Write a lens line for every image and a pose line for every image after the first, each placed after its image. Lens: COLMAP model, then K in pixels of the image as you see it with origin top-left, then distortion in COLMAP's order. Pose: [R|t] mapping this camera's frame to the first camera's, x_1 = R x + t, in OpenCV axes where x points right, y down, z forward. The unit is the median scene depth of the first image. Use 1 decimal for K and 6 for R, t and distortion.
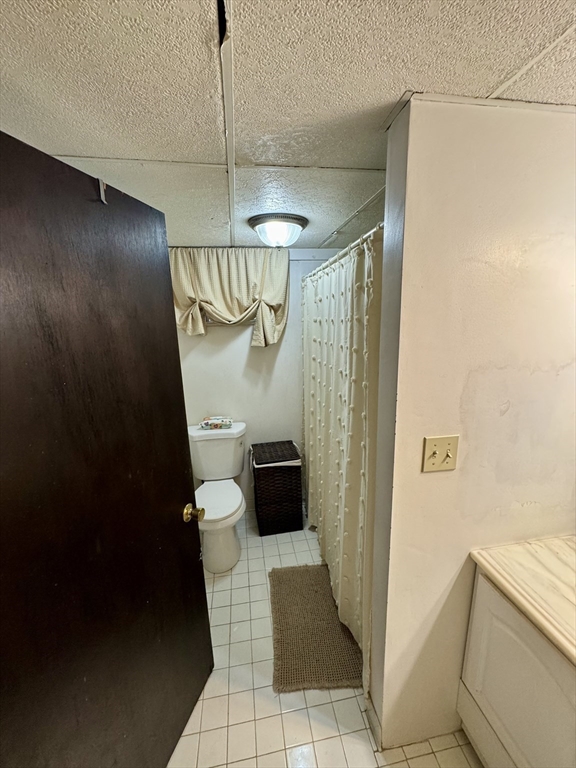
lens RADIAL K [[307.9, 0, 287.0], [0, 307.9, 384.5], [0, 0, 1]] dist [-0.001698, 0.000049]
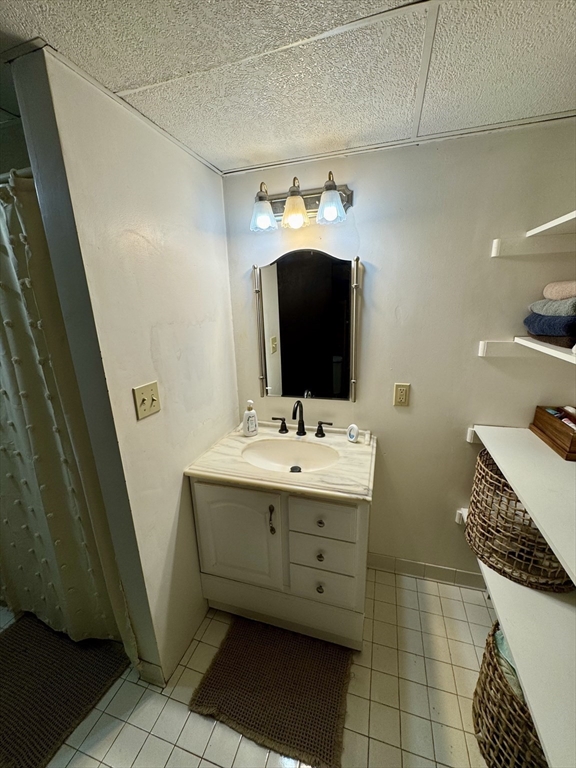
lens RADIAL K [[307.9, 0, 289.0], [0, 307.9, 385.7], [0, 0, 1]] dist [-0.001698, 0.000049]
pose [[0.443661, -0.221420, 0.868412, -0.269737], [0.204802, 0.968407, 0.142284, 0.116767], [-0.872480, 0.114727, 0.474991, -0.032620]]
